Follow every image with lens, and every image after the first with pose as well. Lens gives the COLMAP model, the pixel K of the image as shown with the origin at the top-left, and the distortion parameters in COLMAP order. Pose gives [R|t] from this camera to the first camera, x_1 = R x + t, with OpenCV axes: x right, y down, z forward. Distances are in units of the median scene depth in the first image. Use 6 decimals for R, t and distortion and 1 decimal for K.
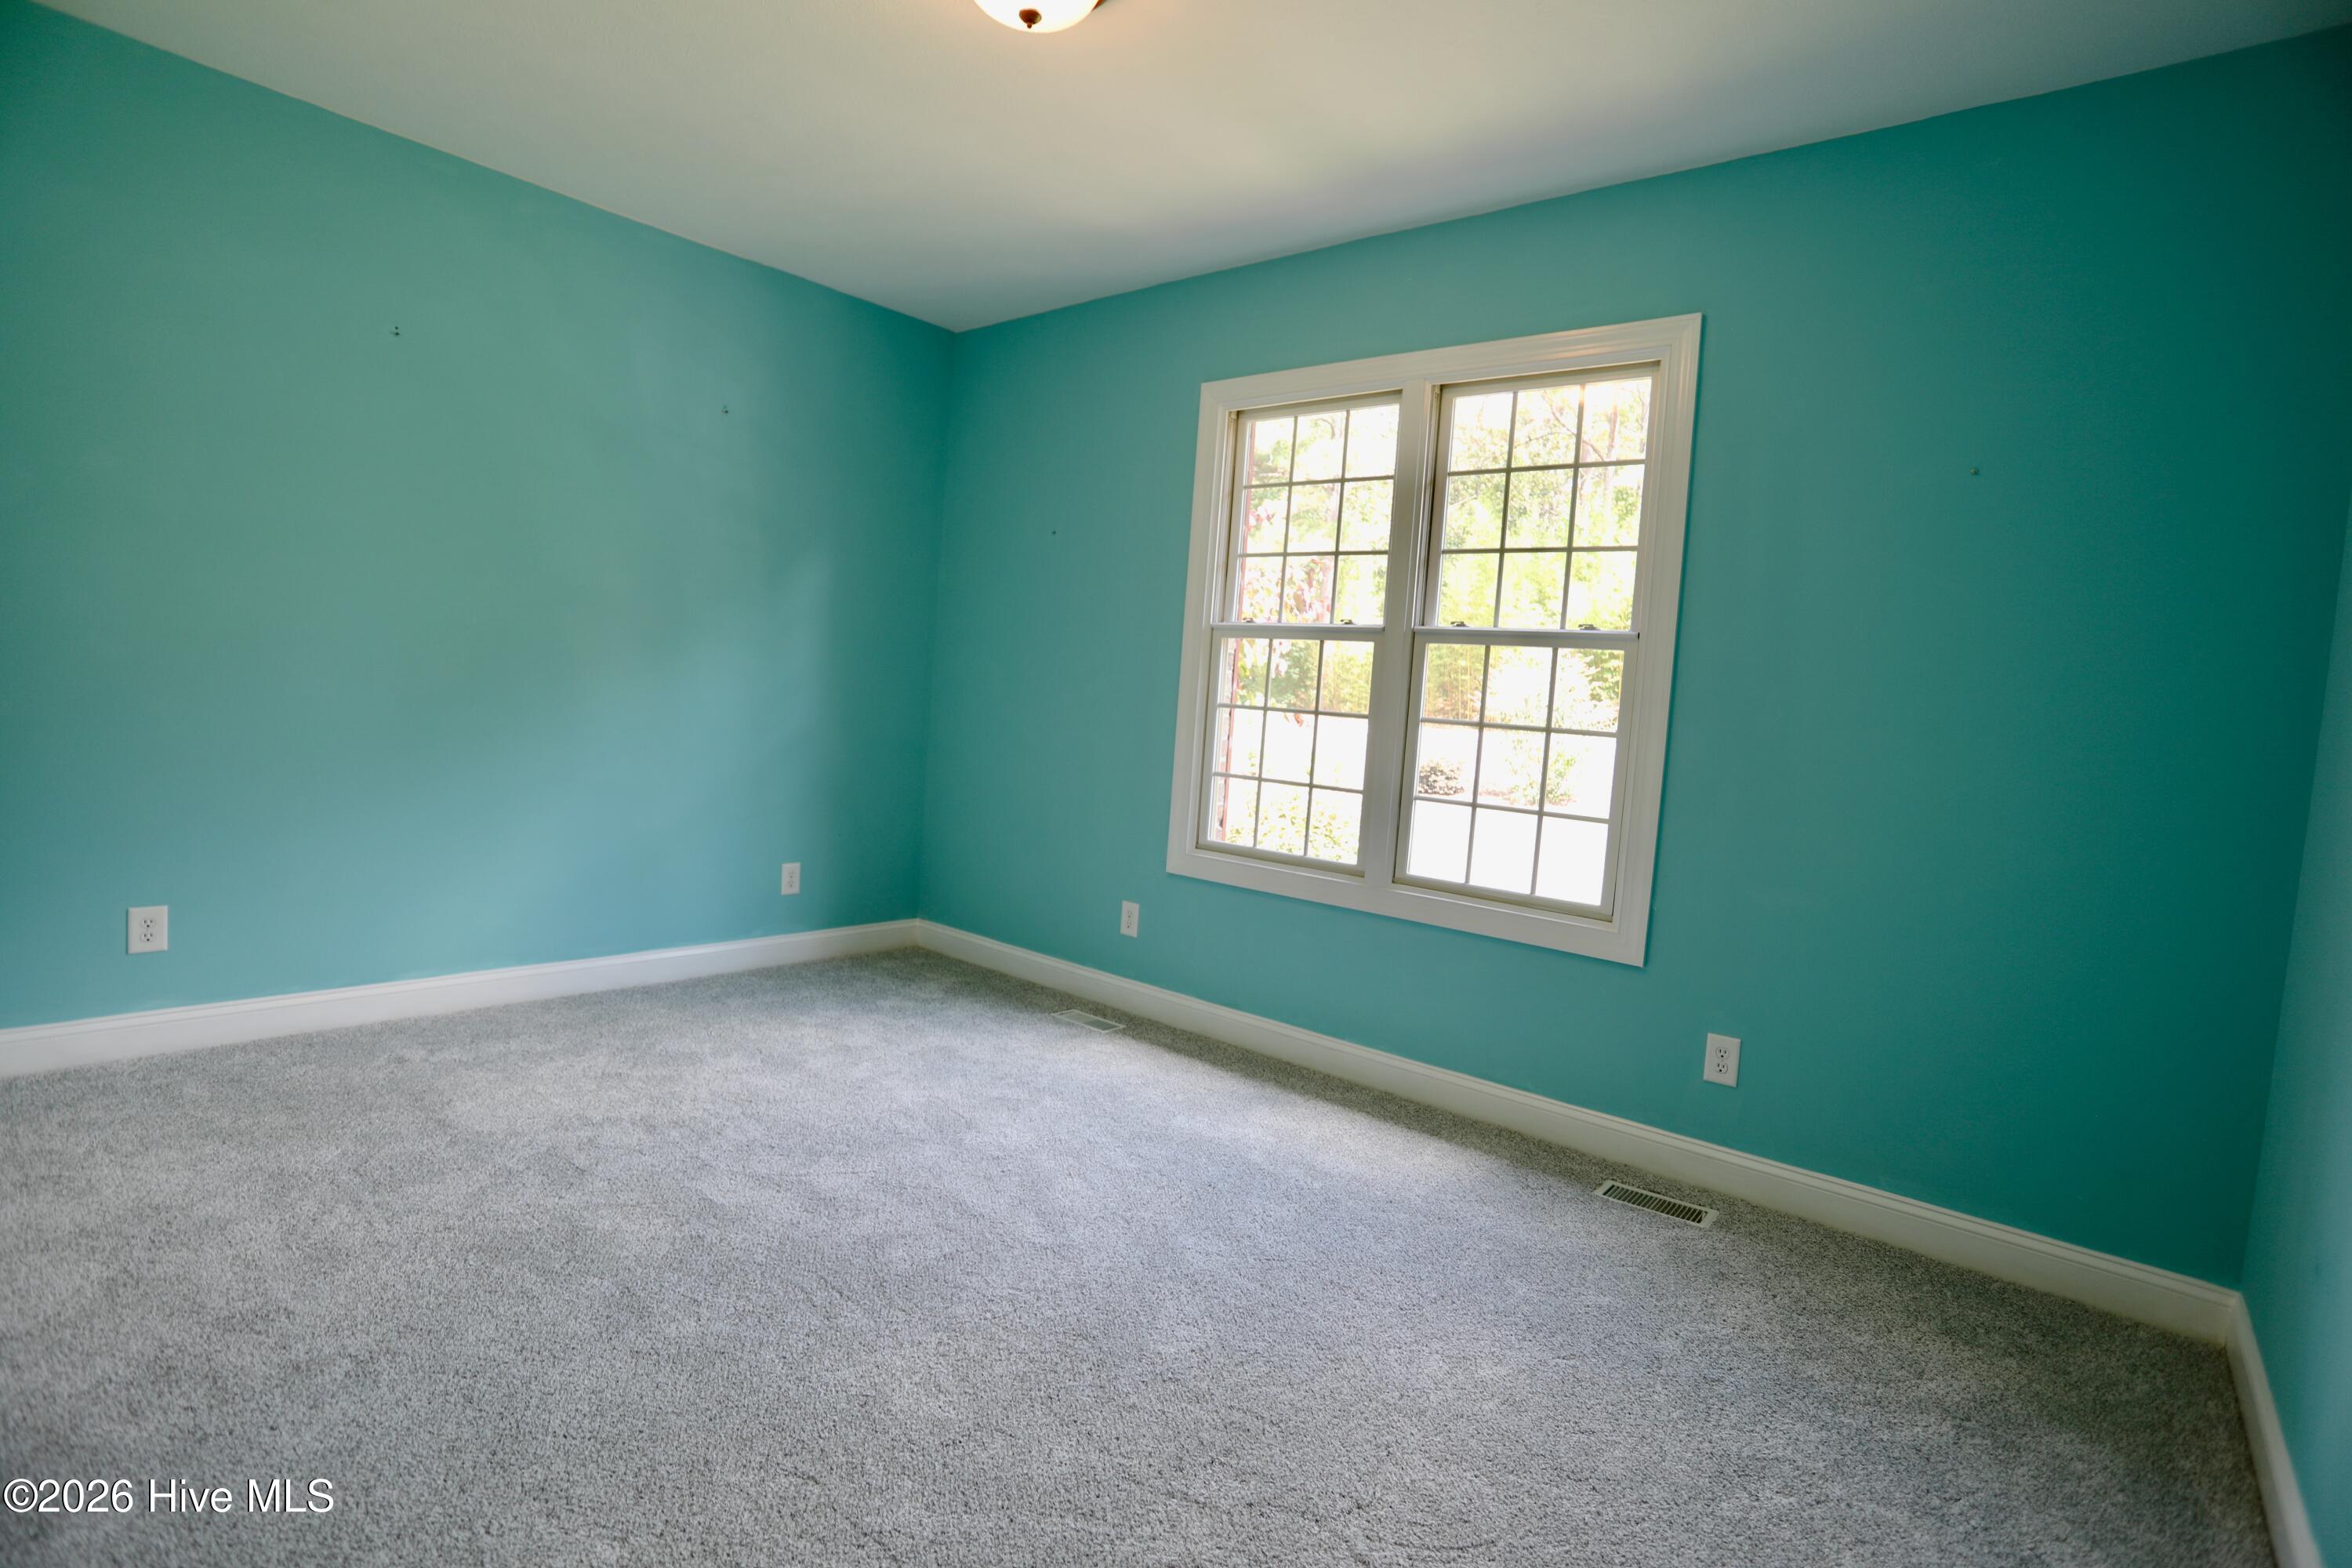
lens RADIAL K [[1155.5, 0, 1173.3], [0, 1155.5, 790.1], [0, 0, 1]] dist [-0.050484, 0.017566]
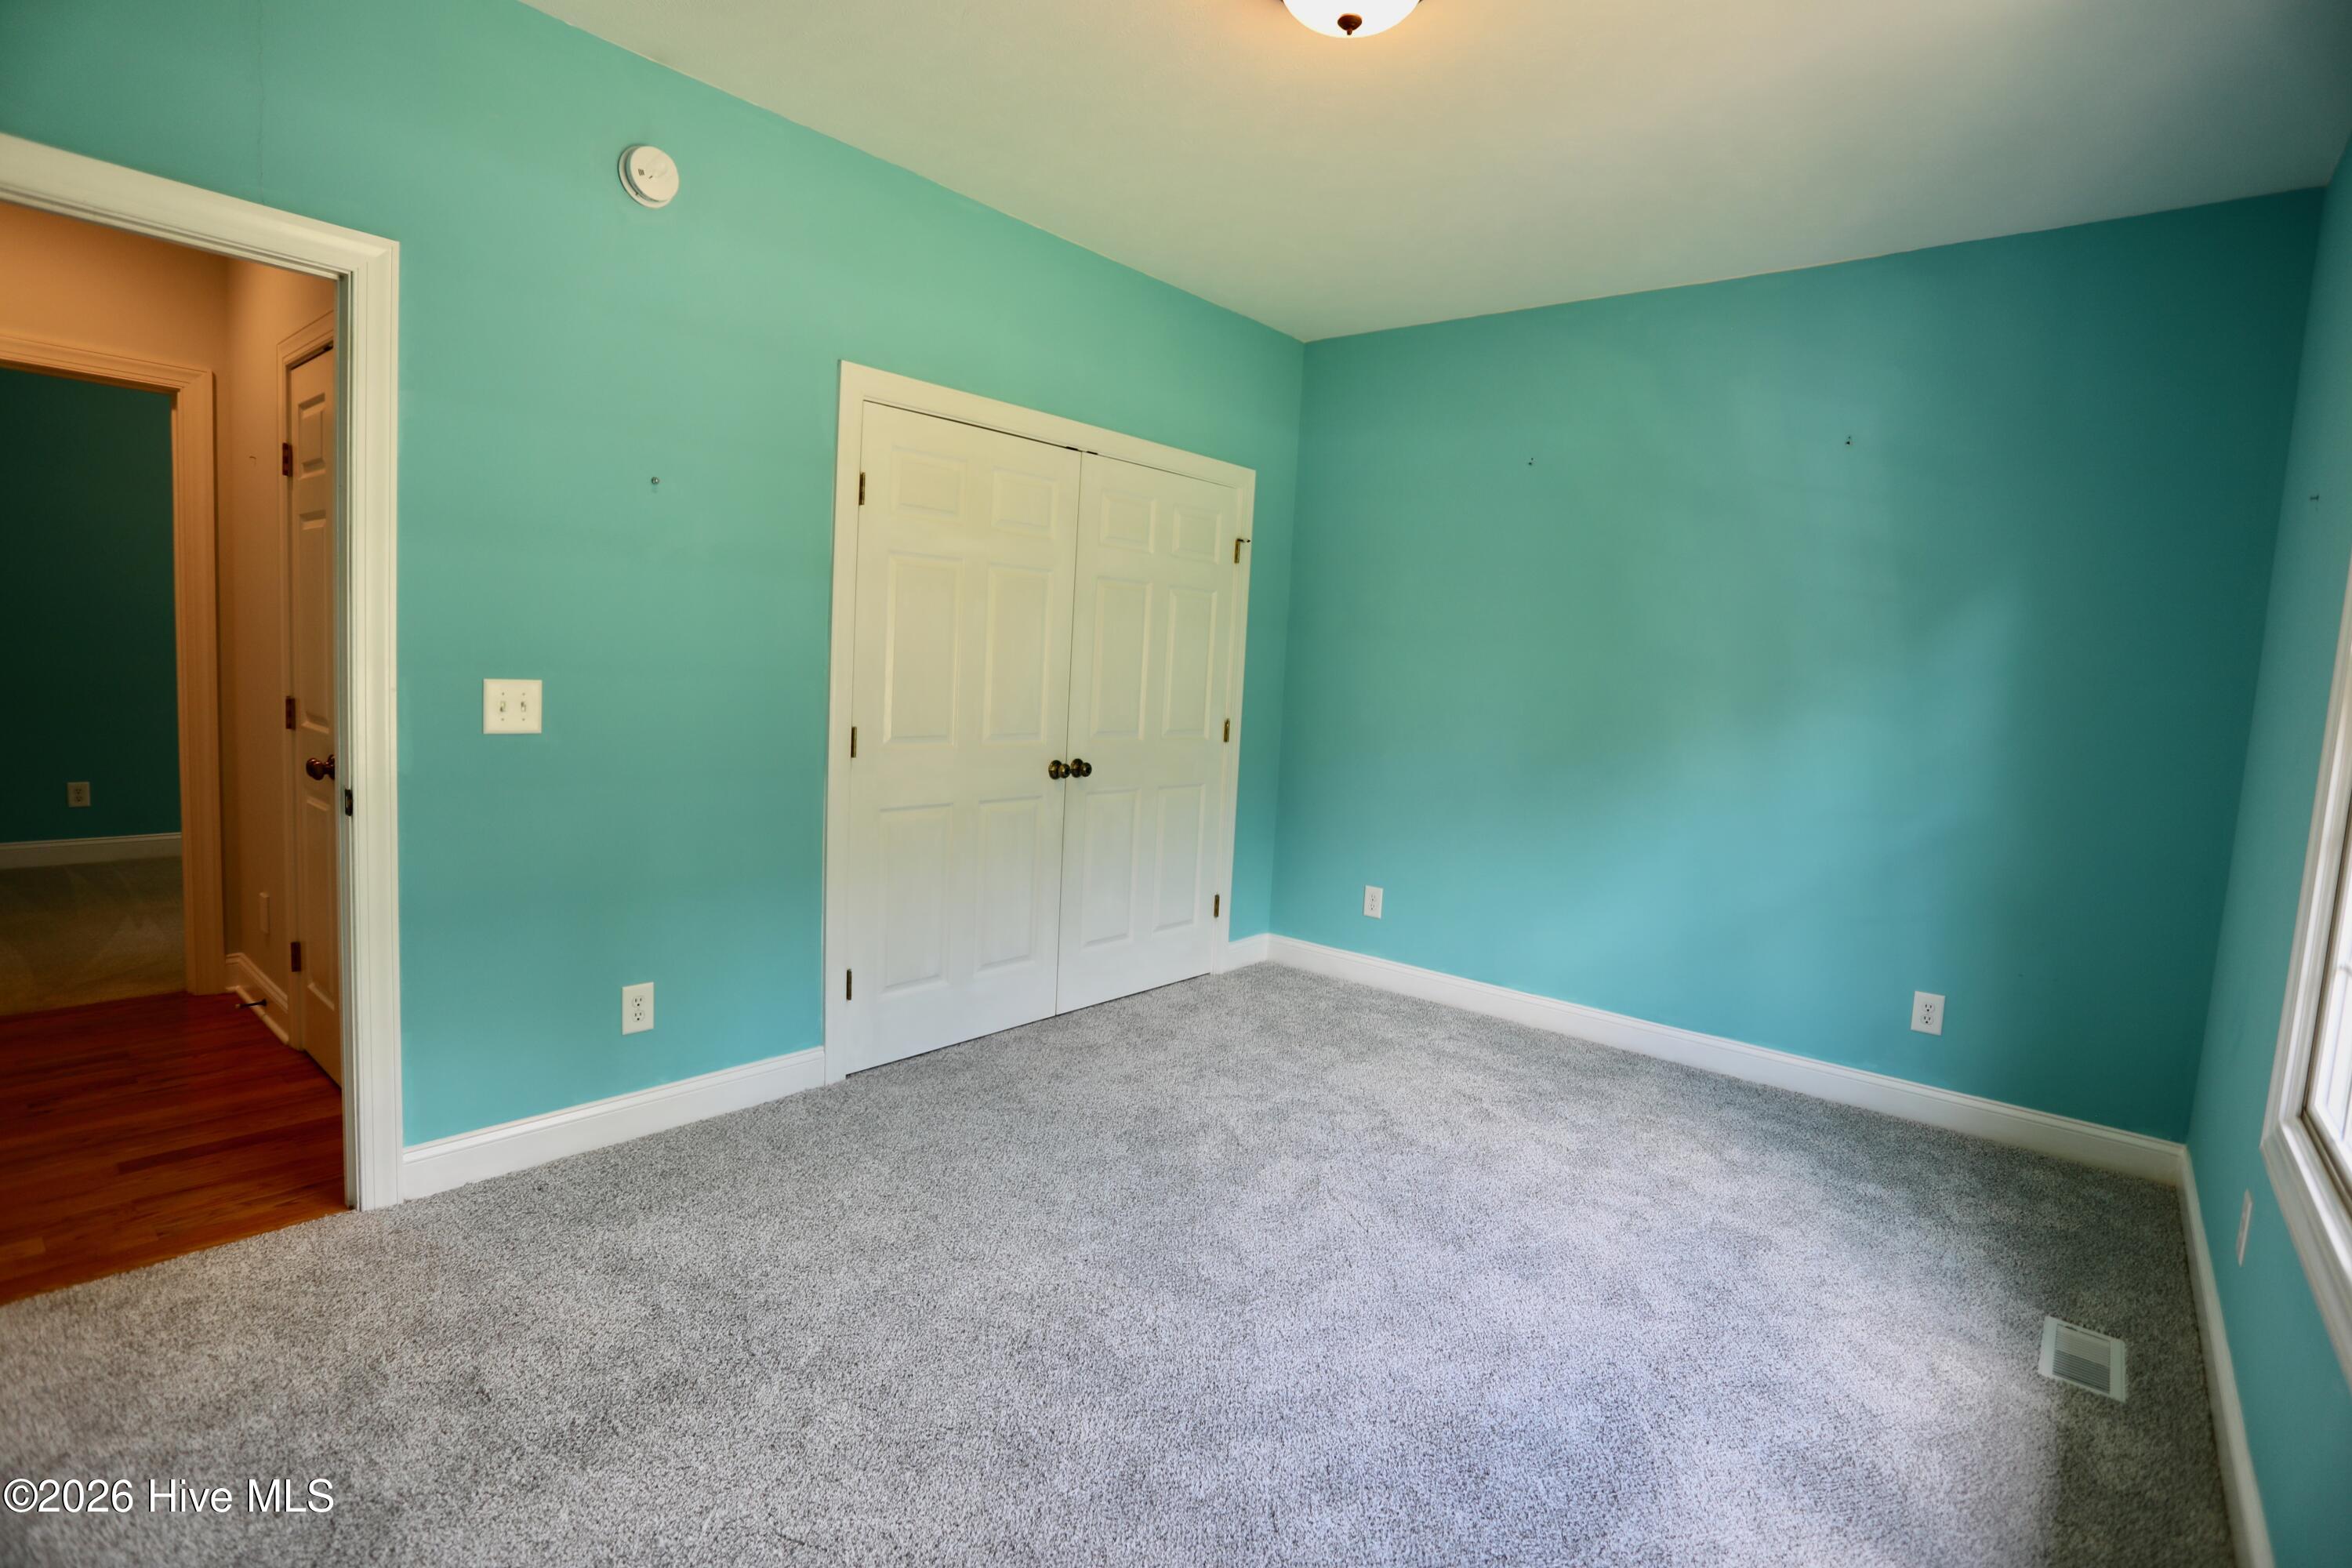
lens RADIAL K [[1155.5, 0, 1178.4], [0, 1155.5, 778.4], [0, 0, 1]] dist [-0.050484, 0.017566]
pose [[0.009291, 0.028516, -0.999550, 0.585588], [-0.138050, 0.990058, 0.026962, -0.042377], [0.990382, 0.137737, 0.013135, 0.654805]]
